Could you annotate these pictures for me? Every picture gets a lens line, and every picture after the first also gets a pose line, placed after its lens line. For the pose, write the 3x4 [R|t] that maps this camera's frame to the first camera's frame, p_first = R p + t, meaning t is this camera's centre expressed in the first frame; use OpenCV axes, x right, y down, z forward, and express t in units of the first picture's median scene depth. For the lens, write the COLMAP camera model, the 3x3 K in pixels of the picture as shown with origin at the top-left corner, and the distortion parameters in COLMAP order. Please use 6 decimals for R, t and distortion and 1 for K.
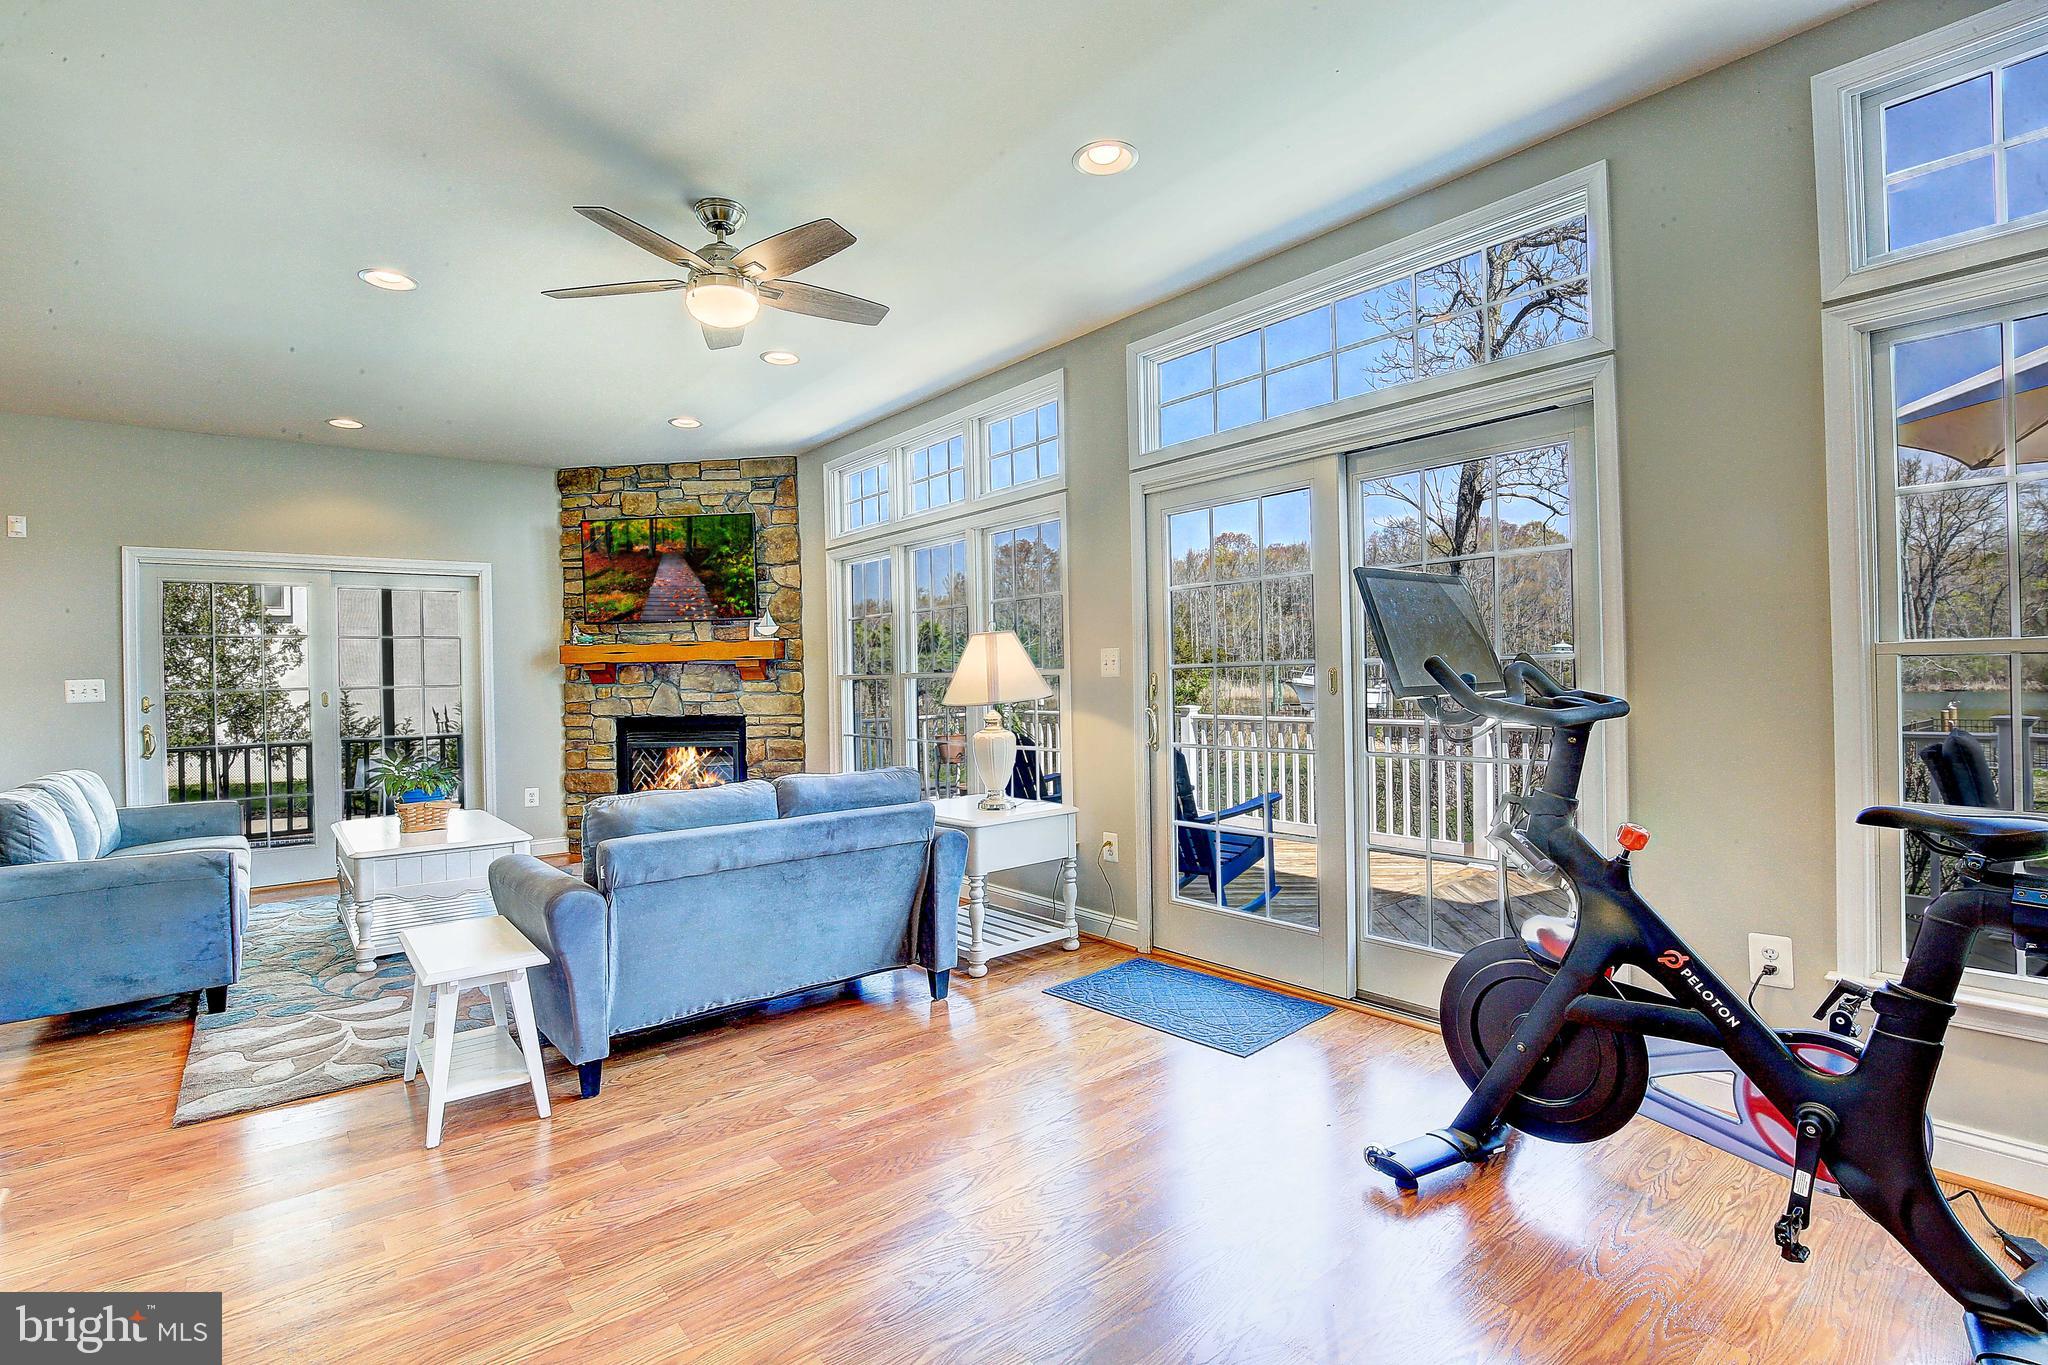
lens RADIAL K [[941.7, 0, 1013.3], [0, 941.7, 674.8], [0, 0, 1]] dist [-0.036437, 0.007065]
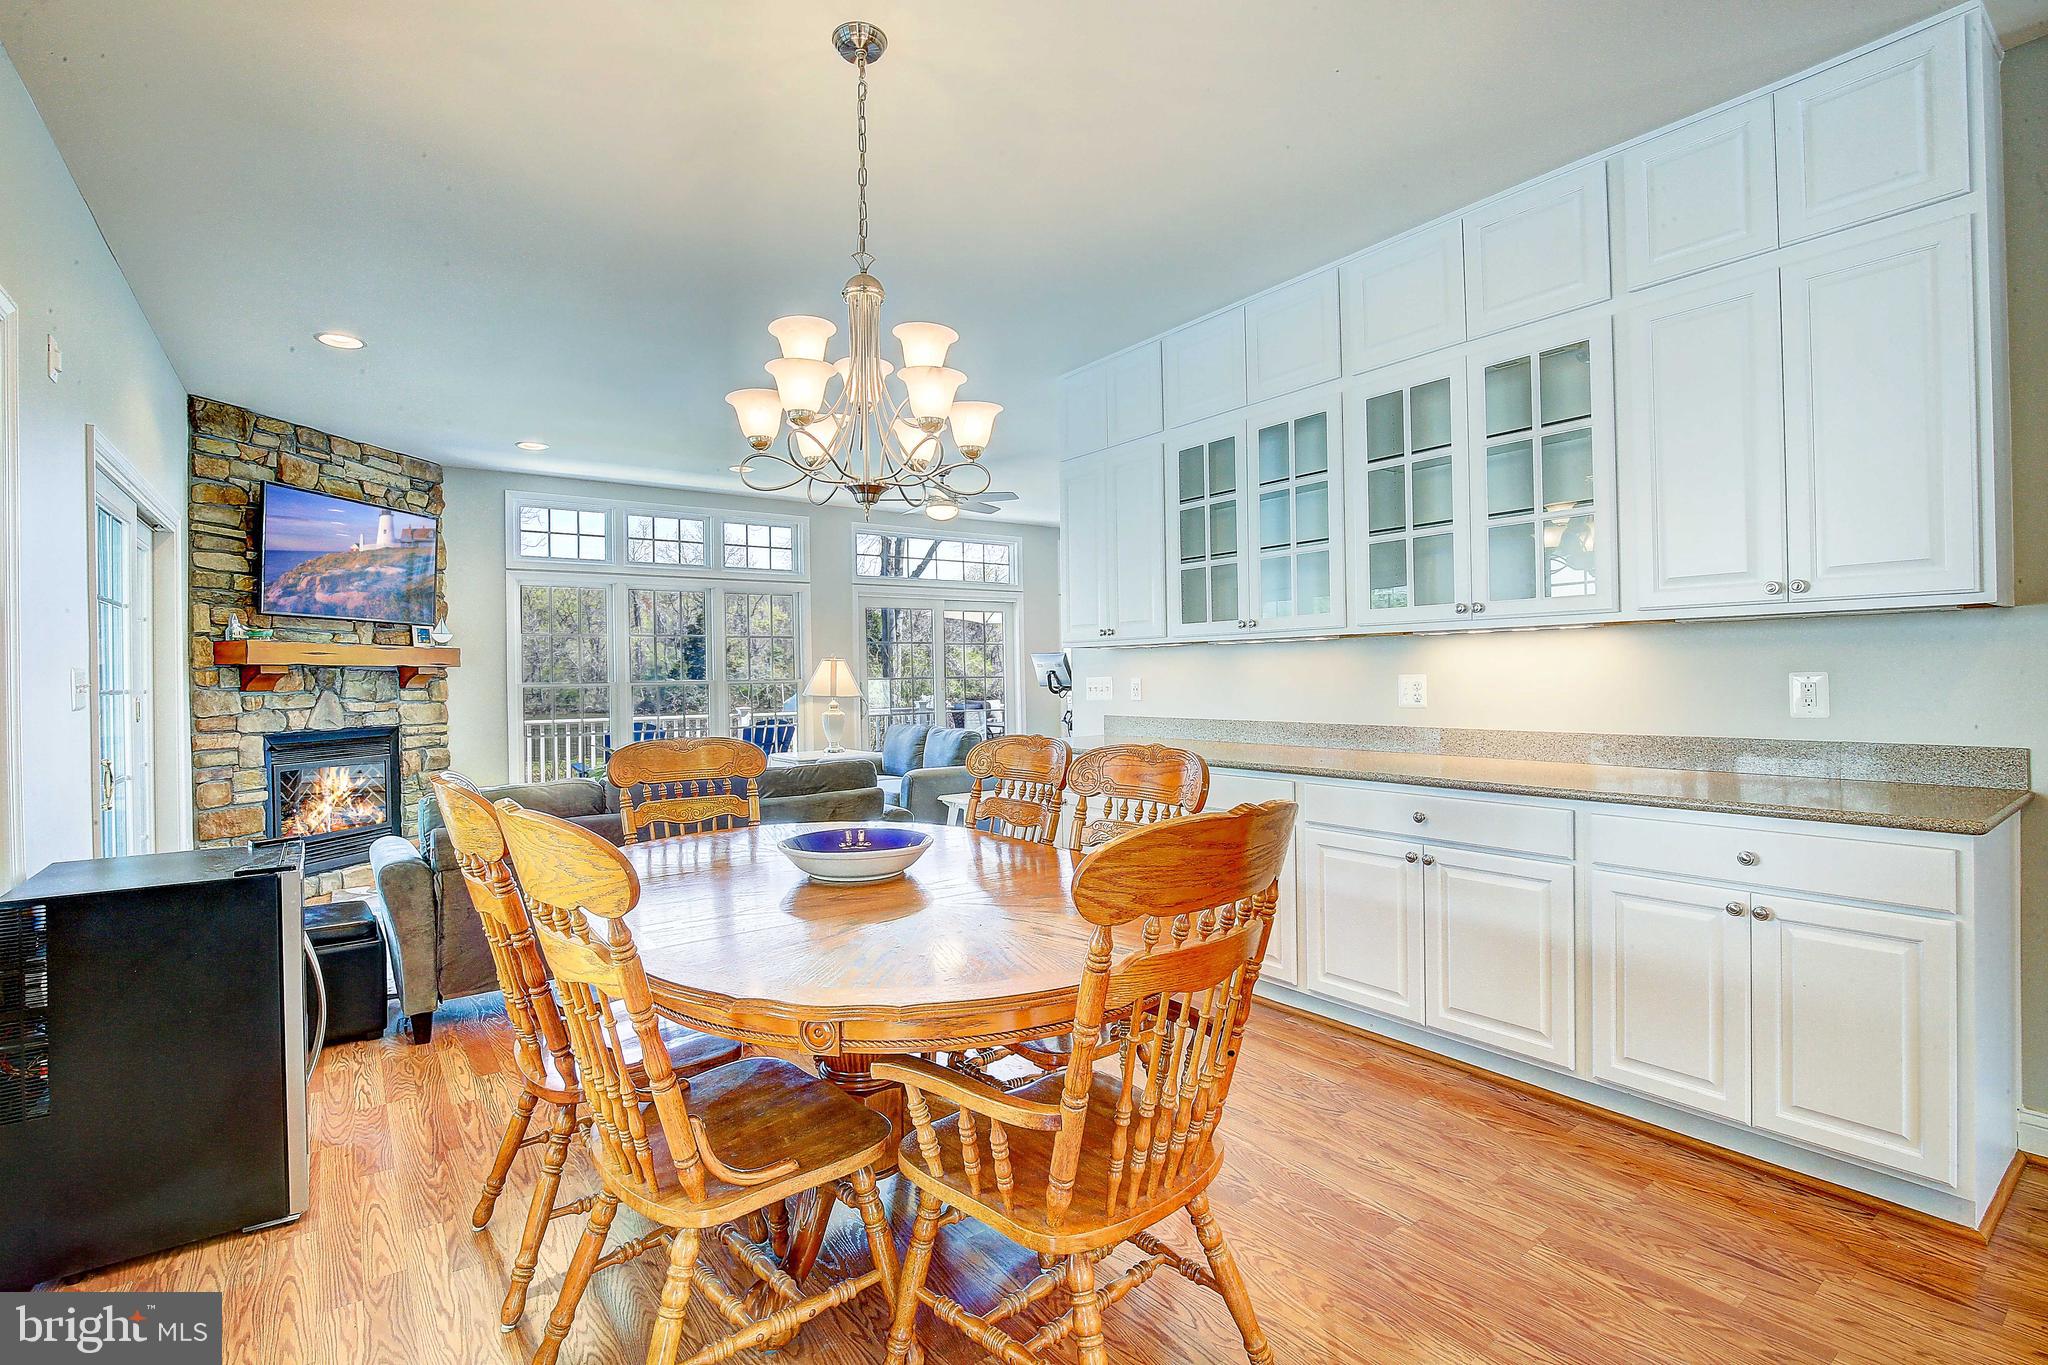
lens RADIAL K [[941.7, 0, 1013.3], [0, 941.7, 674.8], [0, 0, 1]] dist [-0.036437, 0.007065]
pose [[0.055975, 0.023286, 0.998161, -1.176846], [0.012787, 0.999629, -0.024037, 0.022463], [-0.998350, 0.014109, 0.055656, 0.333955]]
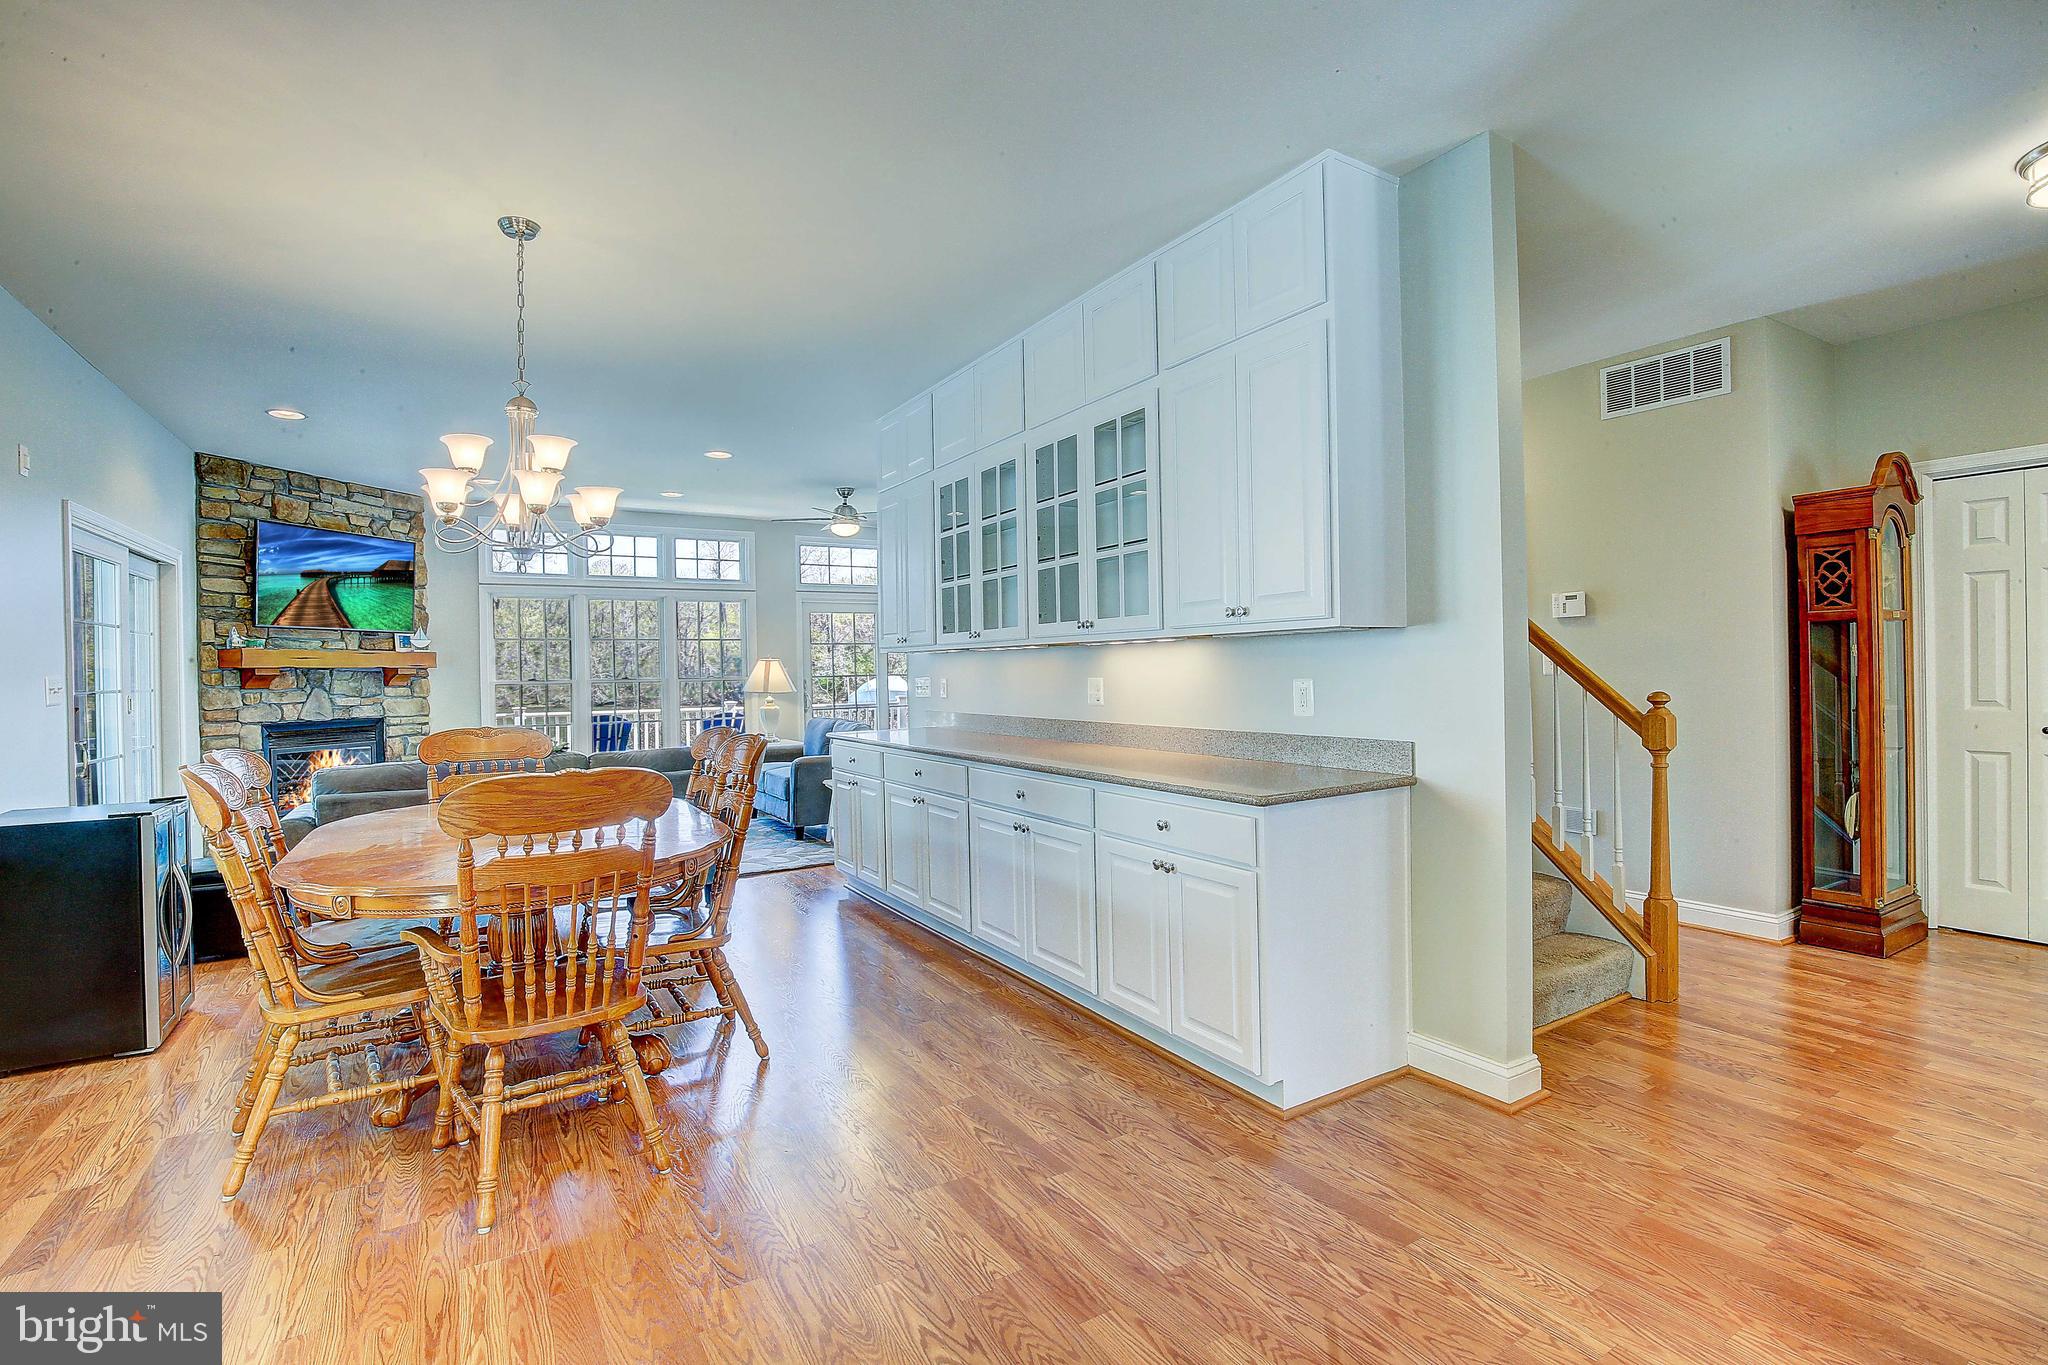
lens RADIAL K [[941.7, 0, 1013.3], [0, 941.7, 674.8], [0, 0, 1]] dist [-0.036437, 0.007065]
pose [[0.145693, 0.015475, 0.989209, -1.272126], [0.011966, 0.999777, -0.017403, 0.020769], [-0.989257, 0.014372, 0.145475, 0.092767]]
